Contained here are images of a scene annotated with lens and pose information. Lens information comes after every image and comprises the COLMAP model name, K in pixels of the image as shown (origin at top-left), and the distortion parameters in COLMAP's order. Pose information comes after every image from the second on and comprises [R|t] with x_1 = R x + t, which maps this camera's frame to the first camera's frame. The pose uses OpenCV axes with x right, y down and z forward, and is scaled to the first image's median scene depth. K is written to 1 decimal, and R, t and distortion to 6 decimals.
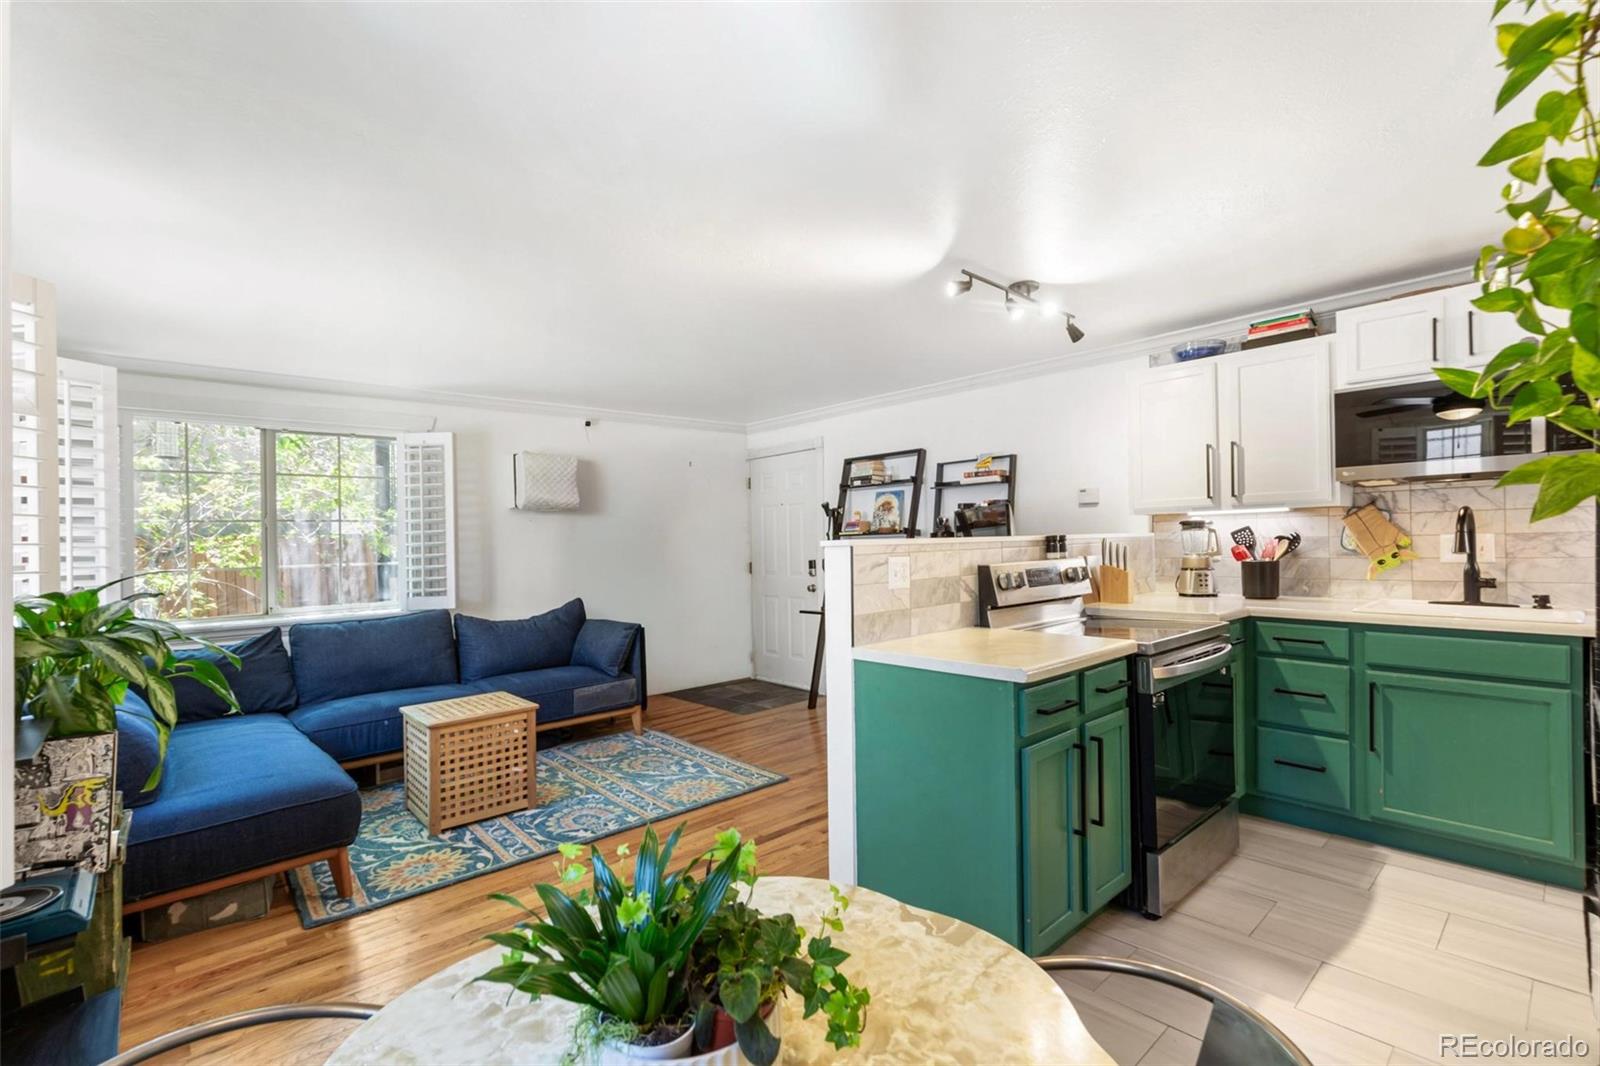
lens RADIAL K [[723.9, 0, 807.2], [0, 723.9, 526.3], [0, 0, 1]] dist [0.007707, -0.000205]
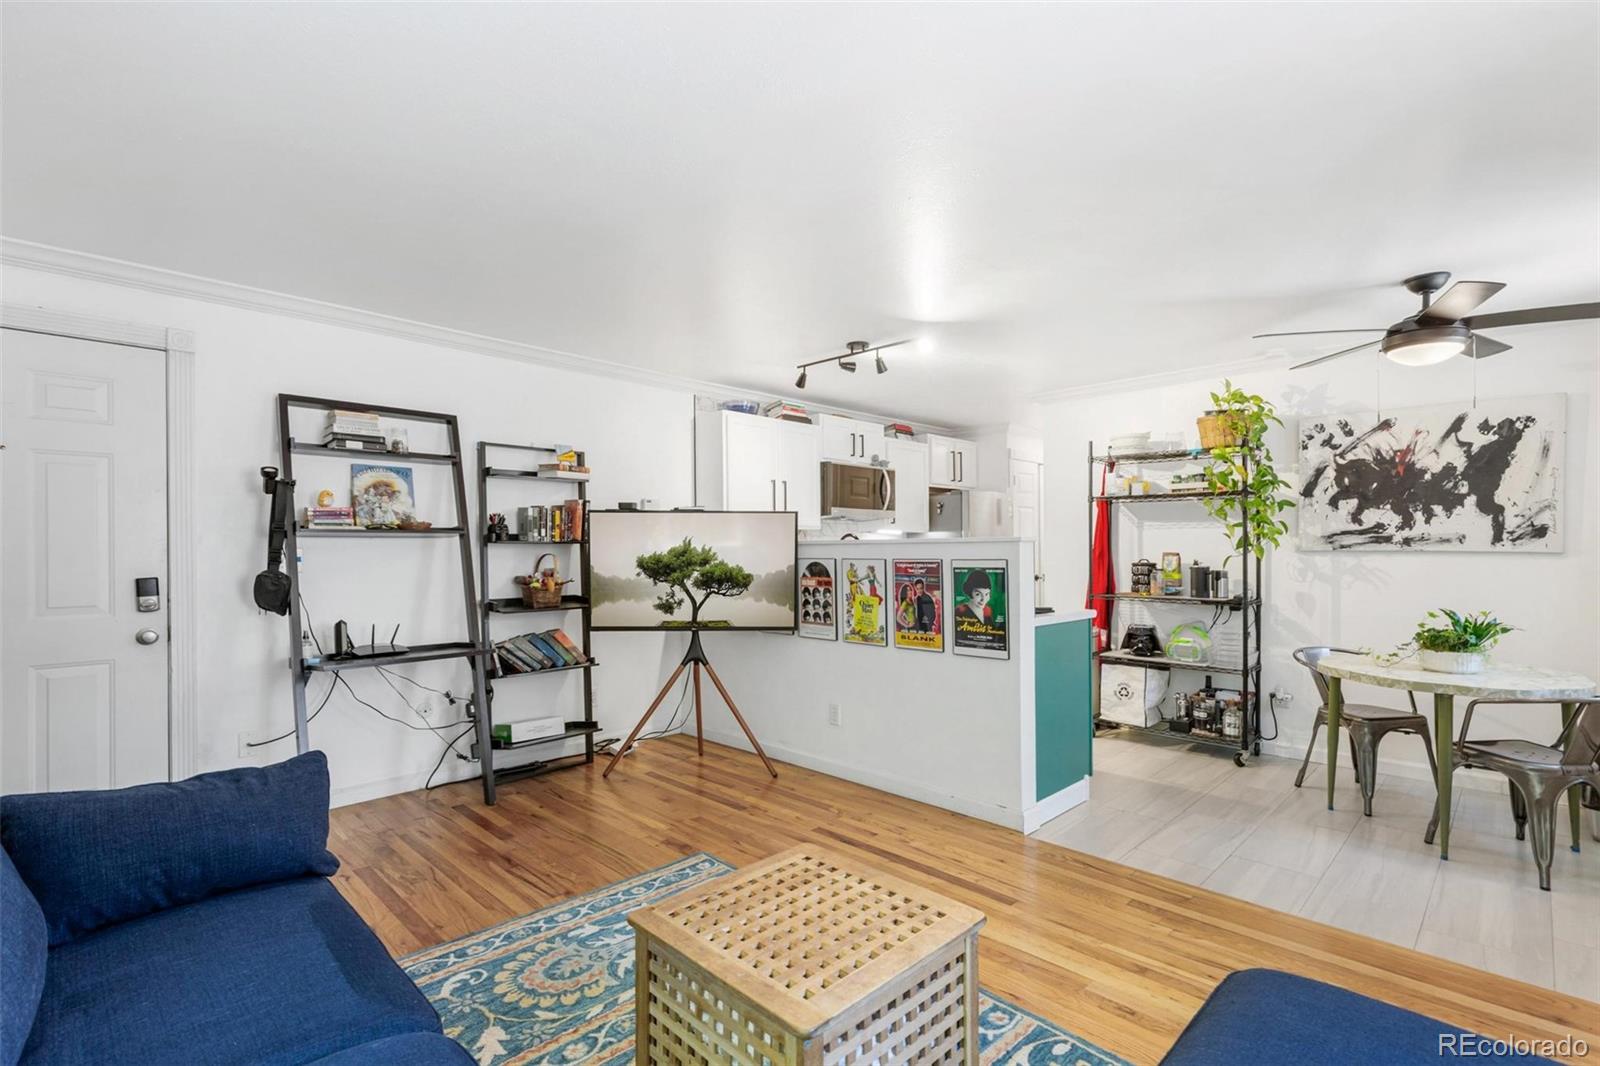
lens RADIAL K [[733.2, 0, 810.7], [0, 733.2, 546.5], [0, 0, 1]] dist [-0.001434, 0.001341]
pose [[-0.045483, 0.031396, 0.998472, -0.896919], [-0.015470, 0.999364, -0.032129, 0.061975], [-0.998845, -0.016908, -0.044968, 1.049372]]
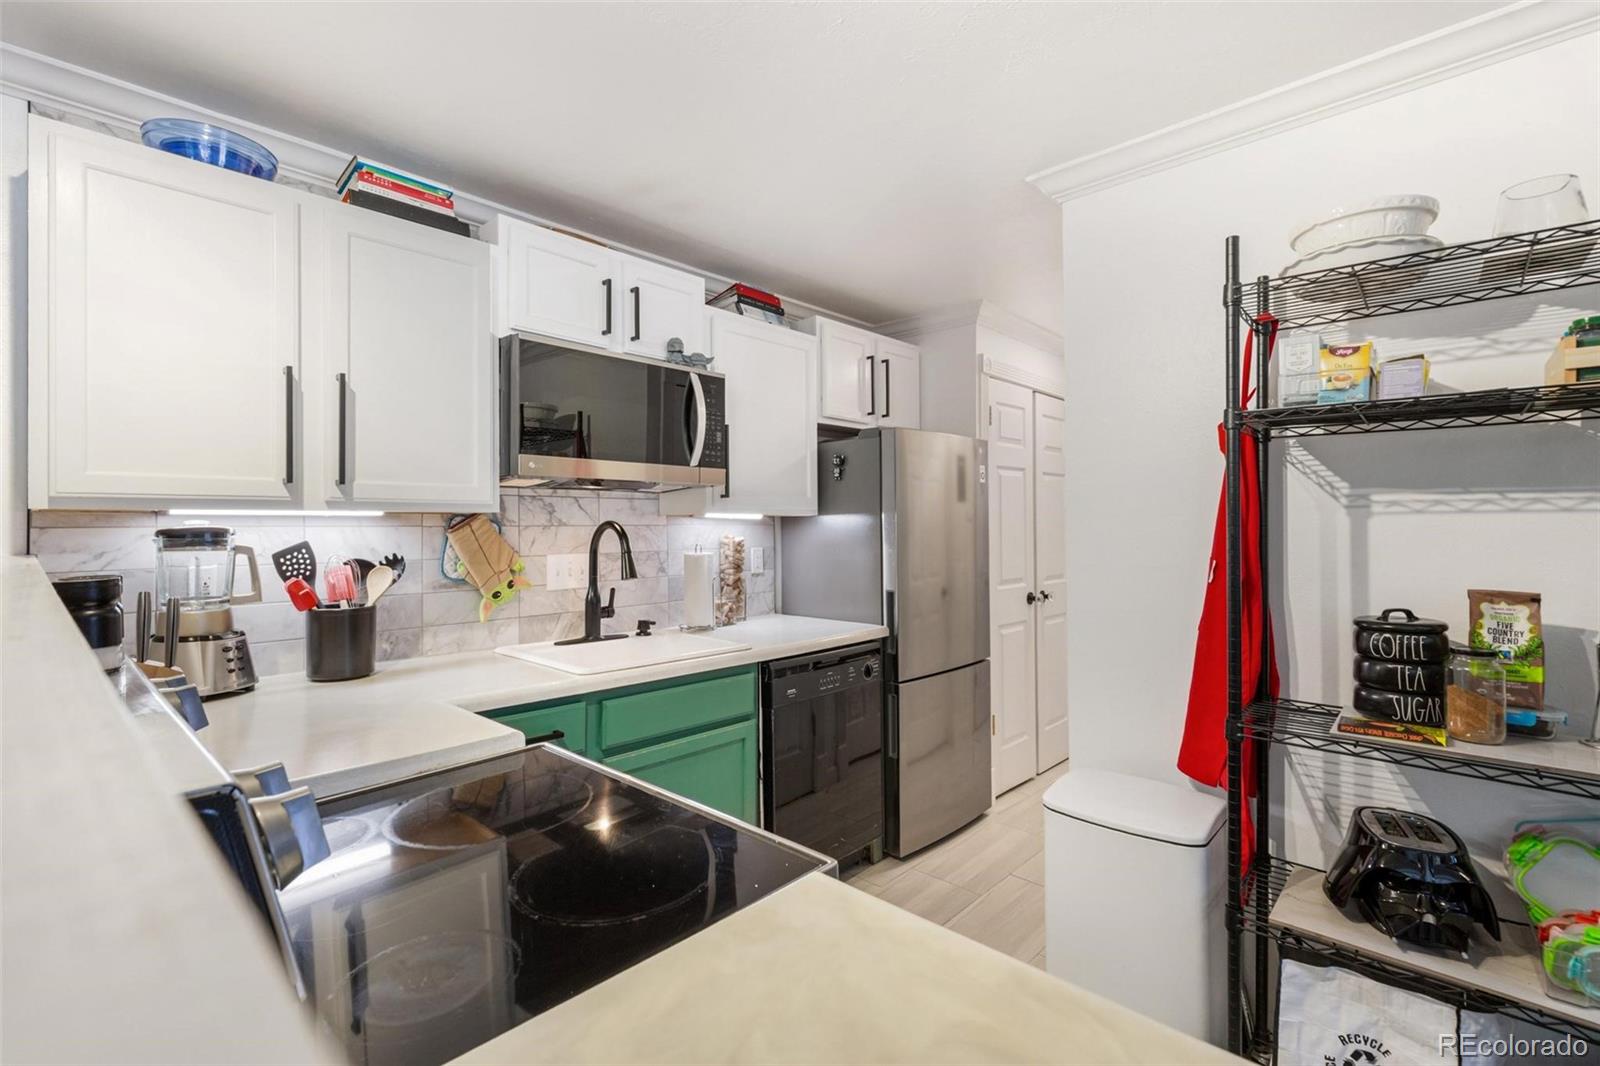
lens RADIAL K [[715.9, 0, 811.6], [0, 715.9, 519.1], [0, 0, 1]] dist [0.001803, 0.000334]
pose [[-0.079029, 0.036643, 0.996199, 0.070917], [-0.014413, 0.999178, -0.037896, -0.002242], [-0.996768, -0.017353, -0.078436, 0.741570]]
